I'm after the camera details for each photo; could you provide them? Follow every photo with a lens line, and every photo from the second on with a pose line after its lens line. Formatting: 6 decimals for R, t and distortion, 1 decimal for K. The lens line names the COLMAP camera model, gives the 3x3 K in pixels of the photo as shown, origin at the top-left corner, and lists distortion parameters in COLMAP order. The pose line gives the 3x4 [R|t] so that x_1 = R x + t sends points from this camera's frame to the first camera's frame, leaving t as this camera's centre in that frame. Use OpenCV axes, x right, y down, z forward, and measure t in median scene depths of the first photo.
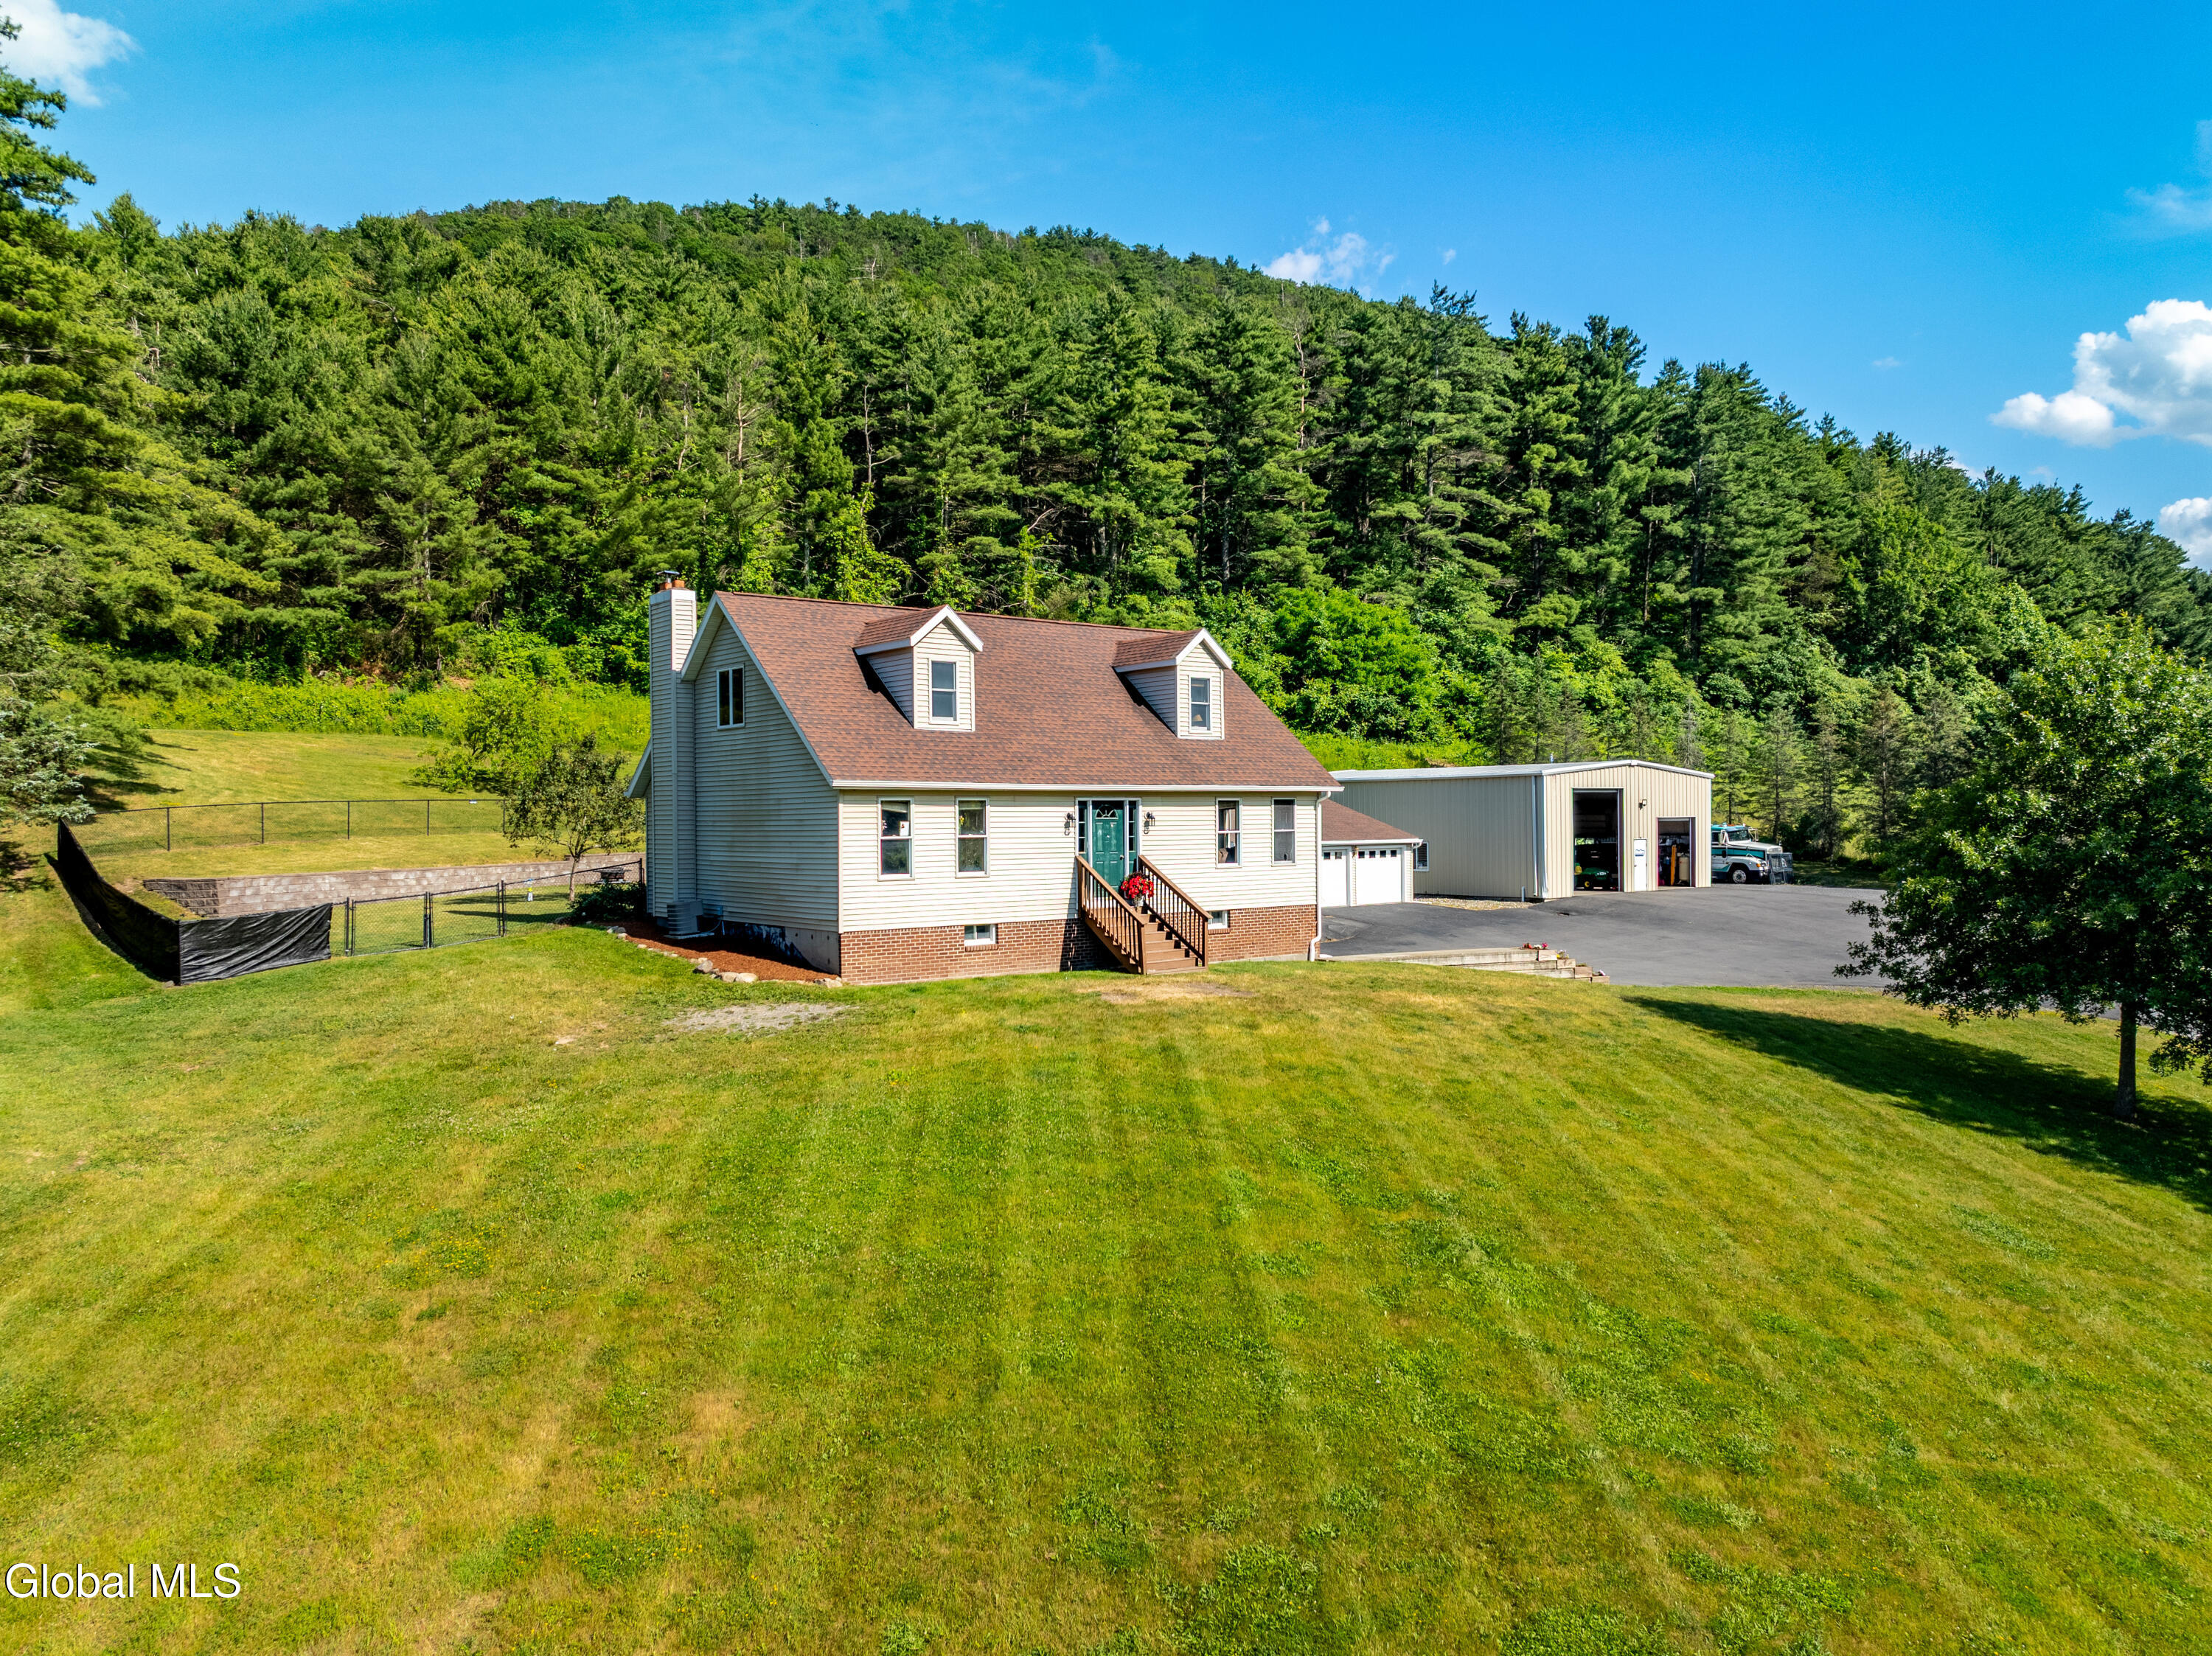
lens RADIAL K [[1574.0, 0, 1107.4], [0, 1574.0, 829.1], [0, 0, 1]] dist [-0.029003, -0.004487]
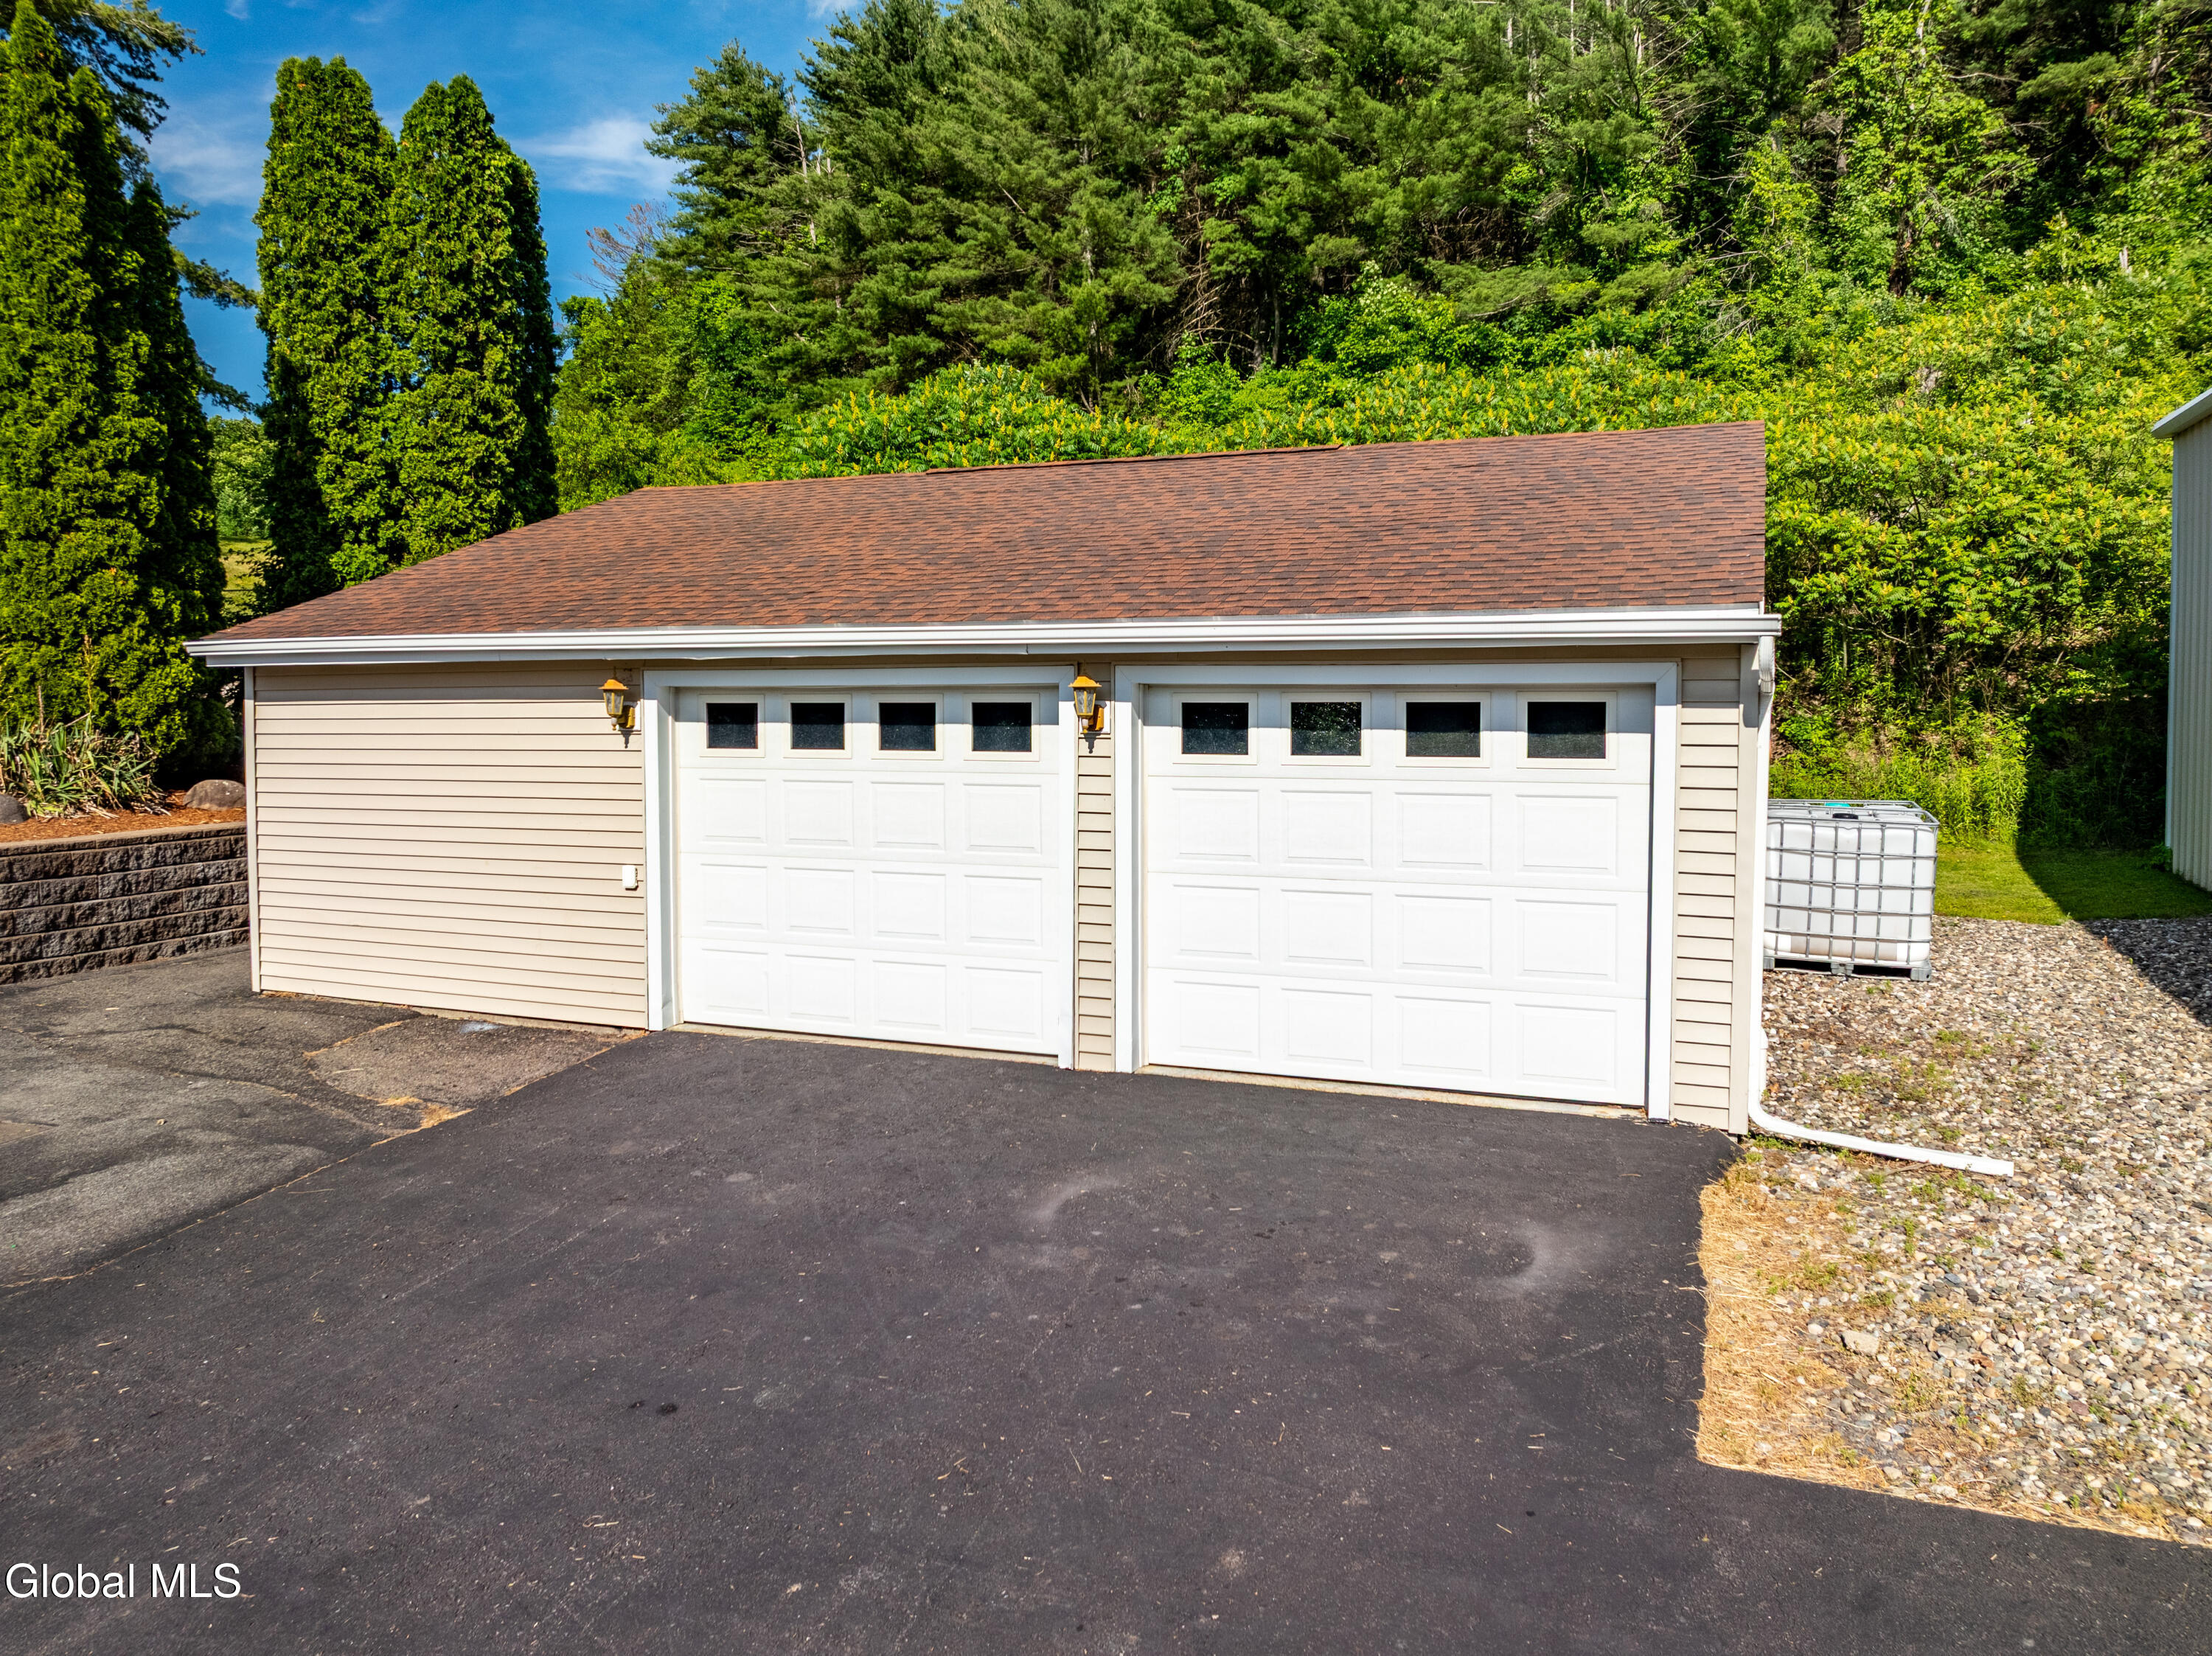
lens RADIAL K [[1549.1, 0, 1115.3], [0, 1549.1, 822.0], [0, 0, 1]] dist [-0.043613, -0.000180]
pose [[0.465909, 0.082430, -0.880985, 0.161687], [-0.006027, 0.995924, 0.089997, 0.007107], [0.884812, -0.036620, 0.464506, 0.529346]]
